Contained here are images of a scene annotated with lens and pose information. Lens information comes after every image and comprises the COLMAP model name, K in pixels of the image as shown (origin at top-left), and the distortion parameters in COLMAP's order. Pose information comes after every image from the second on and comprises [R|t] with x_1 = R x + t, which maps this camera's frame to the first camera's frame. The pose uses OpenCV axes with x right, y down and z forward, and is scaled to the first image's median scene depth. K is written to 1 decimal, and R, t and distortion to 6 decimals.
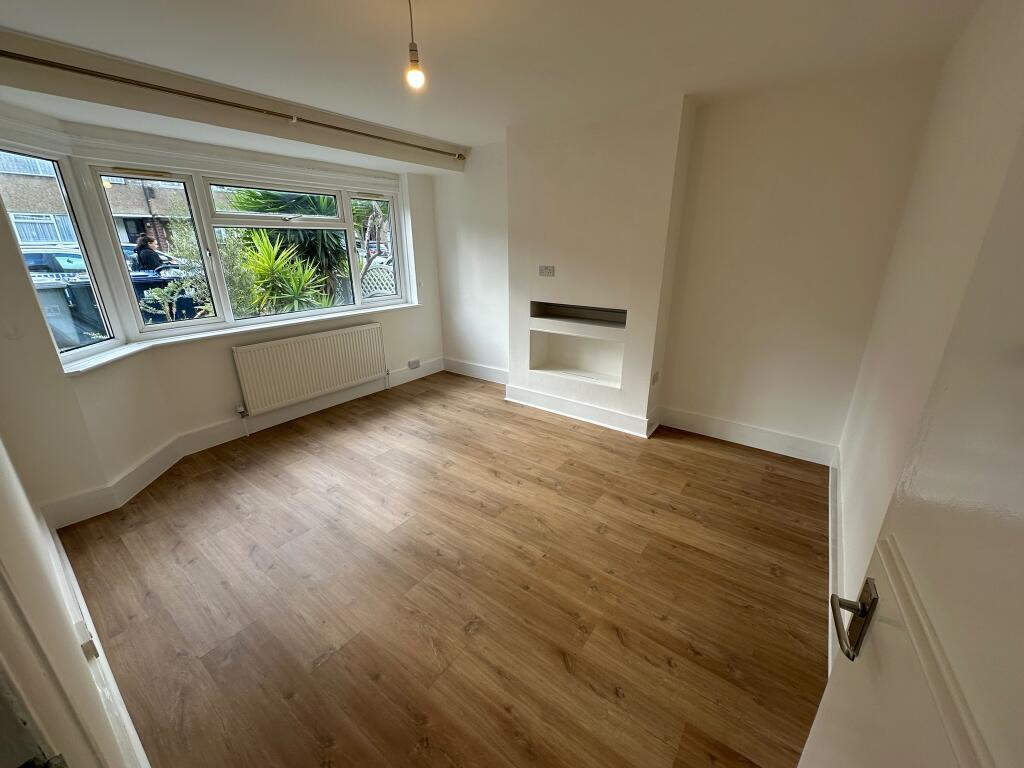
lens RADIAL K [[406.4, 0, 512.1], [0, 406.4, 385.4], [0, 0, 1]] dist [-0.000606, -0.000298]
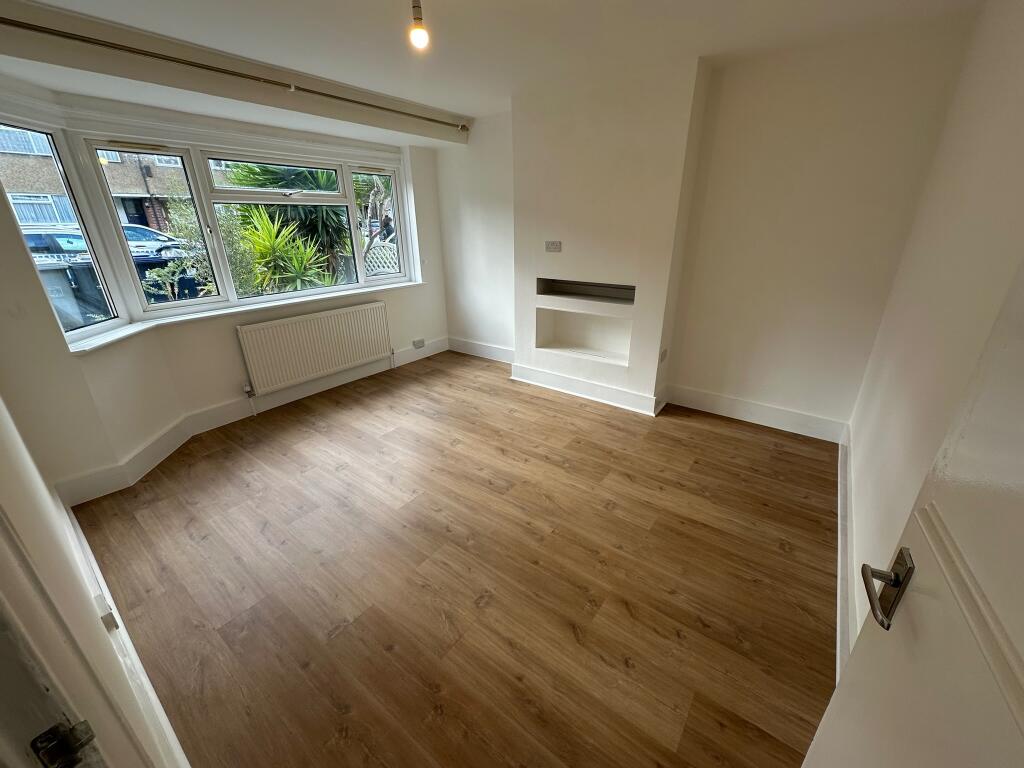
lens RADIAL K [[406.4, 0, 512.1], [0, 406.4, 385.1], [0, 0, 1]] dist [-0.000606, -0.000298]
pose [[0.999956, -0.004075, -0.008467, -0.010007], [0.004463, 0.998915, 0.046359, 0.008293], [0.008269, -0.046394, 0.998889, 0.009367]]
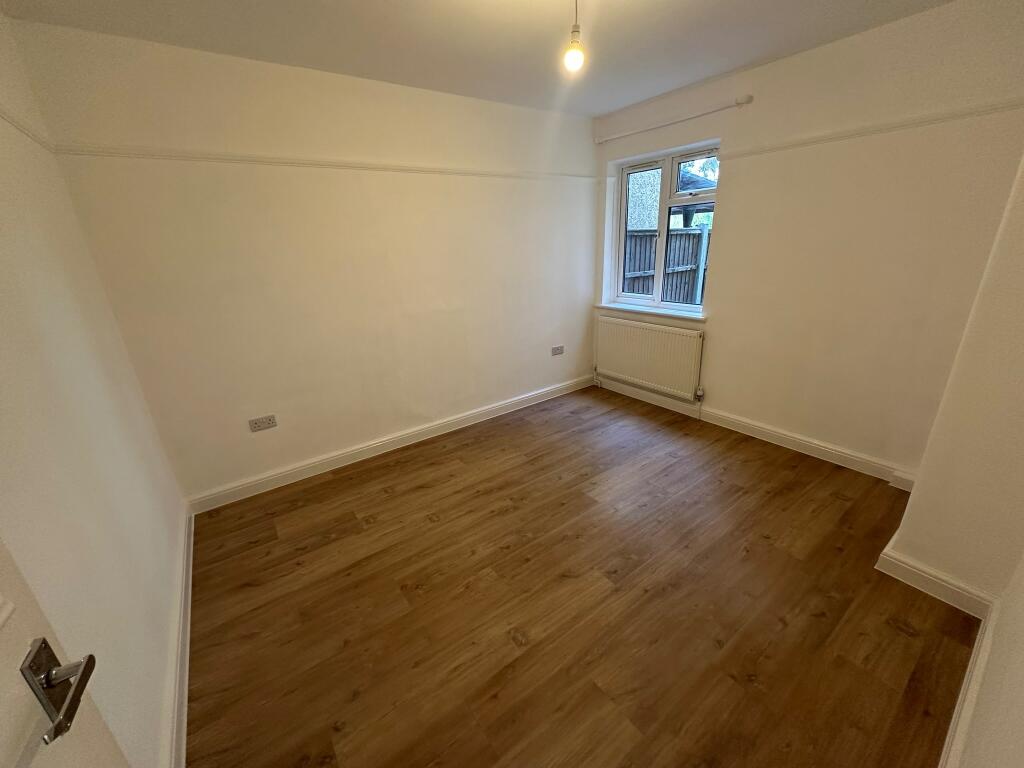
lens RADIAL K [[406.4, 0, 510.9], [0, 406.4, 388.2], [0, 0, 1]] dist [-0.000606, -0.000298]
pose [[0.298506, -0.348354, 0.888563, -0.551804], [0.334672, 0.910099, 0.244366, -0.132090], [-0.893806, 0.224432, 0.388254, 0.381138]]
